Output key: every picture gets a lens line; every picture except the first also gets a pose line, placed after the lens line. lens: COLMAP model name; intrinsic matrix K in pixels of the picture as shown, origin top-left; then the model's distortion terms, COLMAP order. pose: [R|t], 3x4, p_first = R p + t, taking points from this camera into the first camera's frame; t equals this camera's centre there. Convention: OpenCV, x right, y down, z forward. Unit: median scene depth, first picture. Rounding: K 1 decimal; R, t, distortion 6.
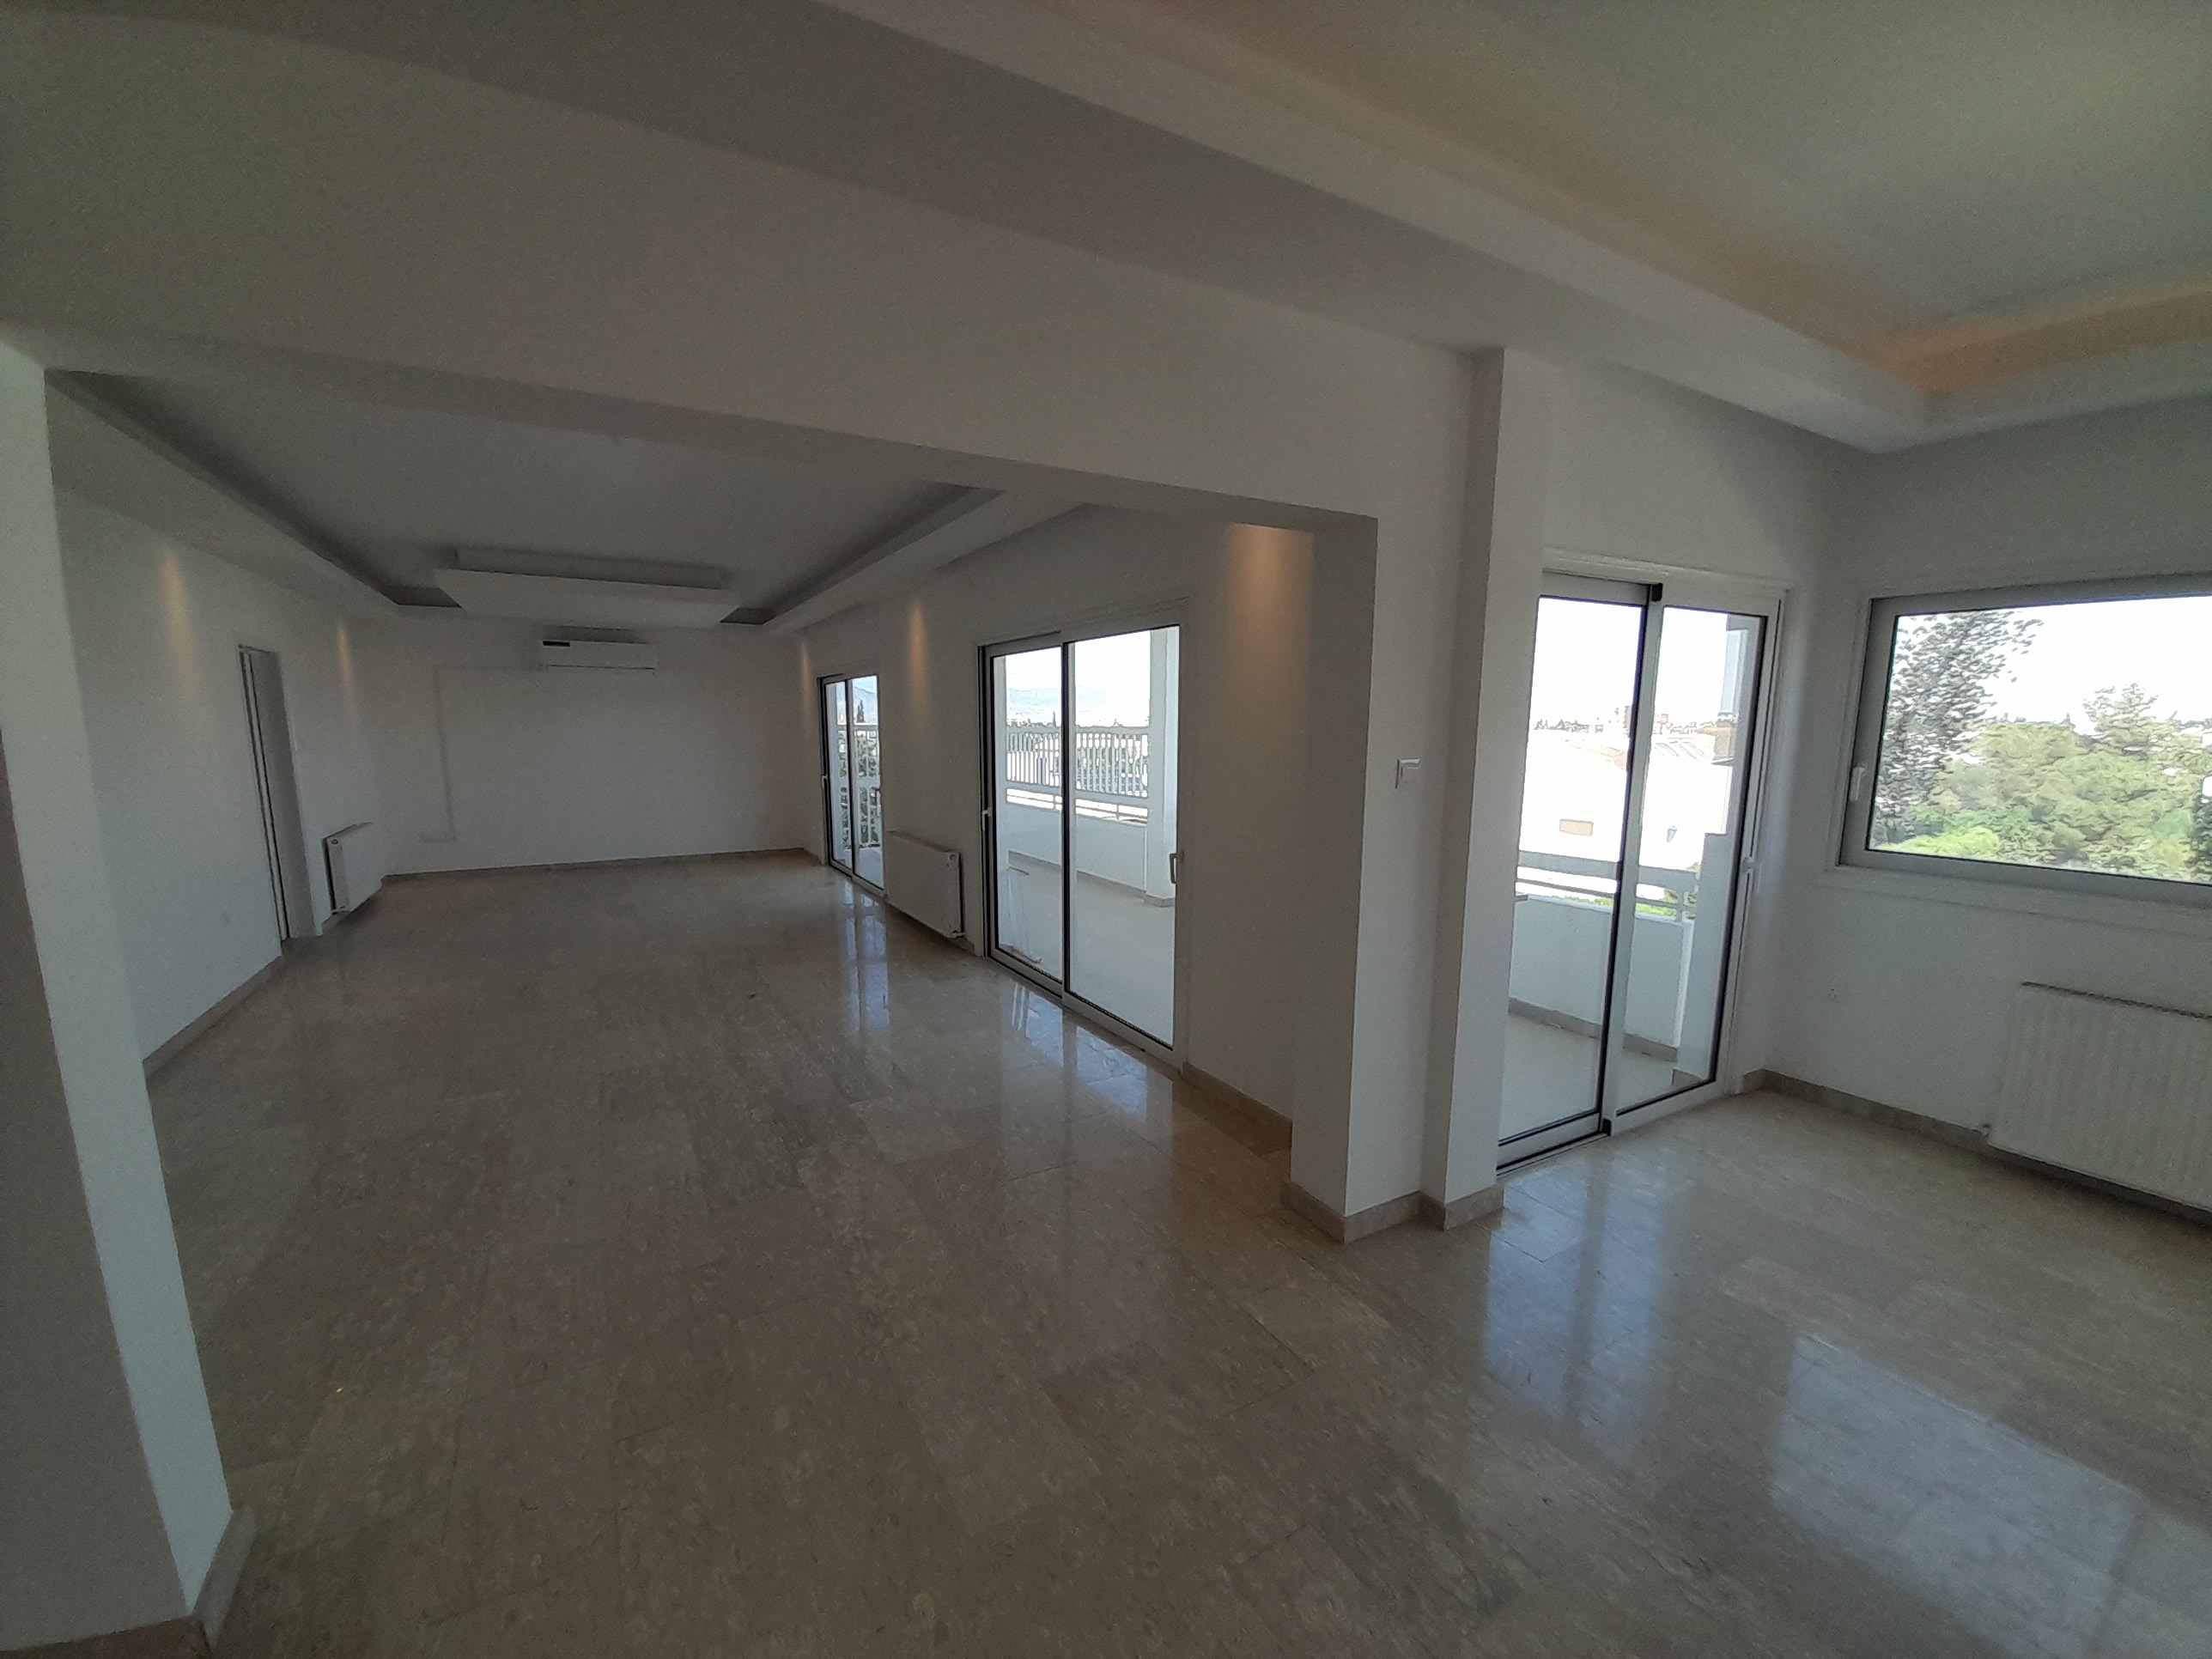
lens RADIAL K [[888.4, 0, 1121.4], [0, 888.4, 869.0], [0, 0, 1]] dist [0.001528, 0.000161]
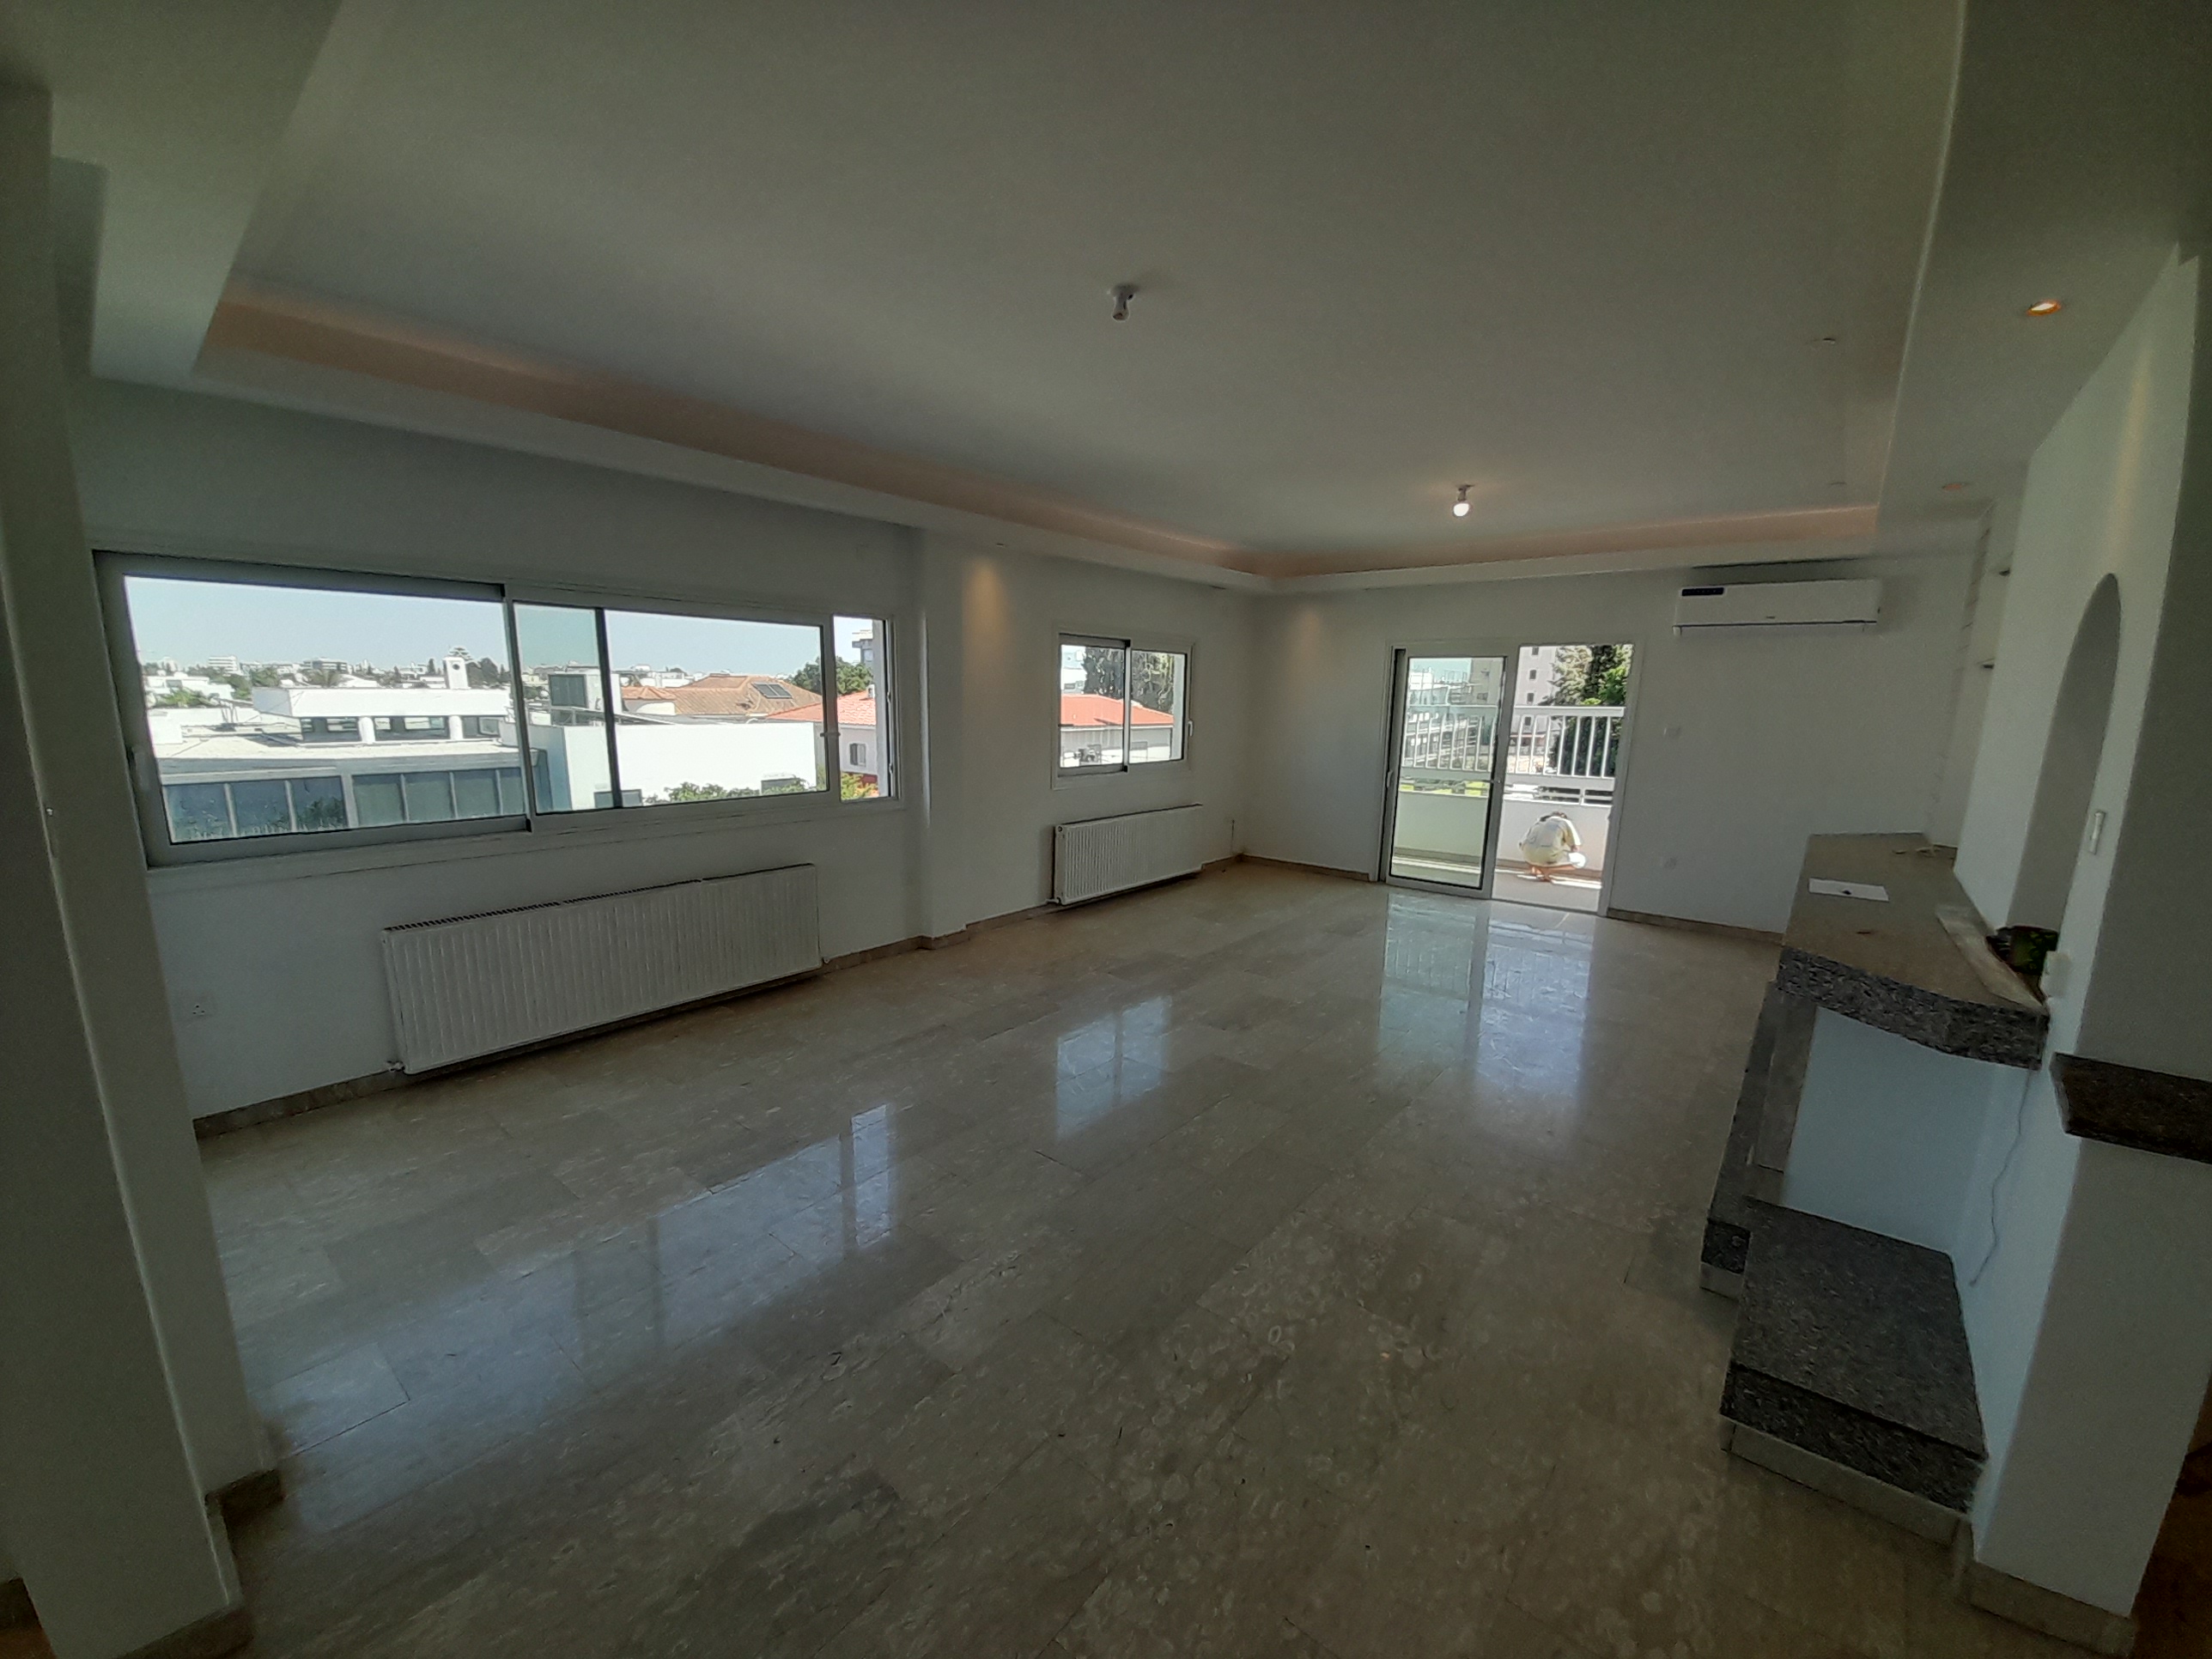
lens RADIAL K [[878.4, 0, 1100.7], [0, 878.4, 870.2], [0, 0, 1]] dist [-0.000605, -0.007619]
pose [[-0.314603, -0.198033, 0.928336, -0.465082], [0.156081, 0.953891, 0.256379, -0.143681], [-0.936303, 0.225553, -0.269188, 0.738728]]
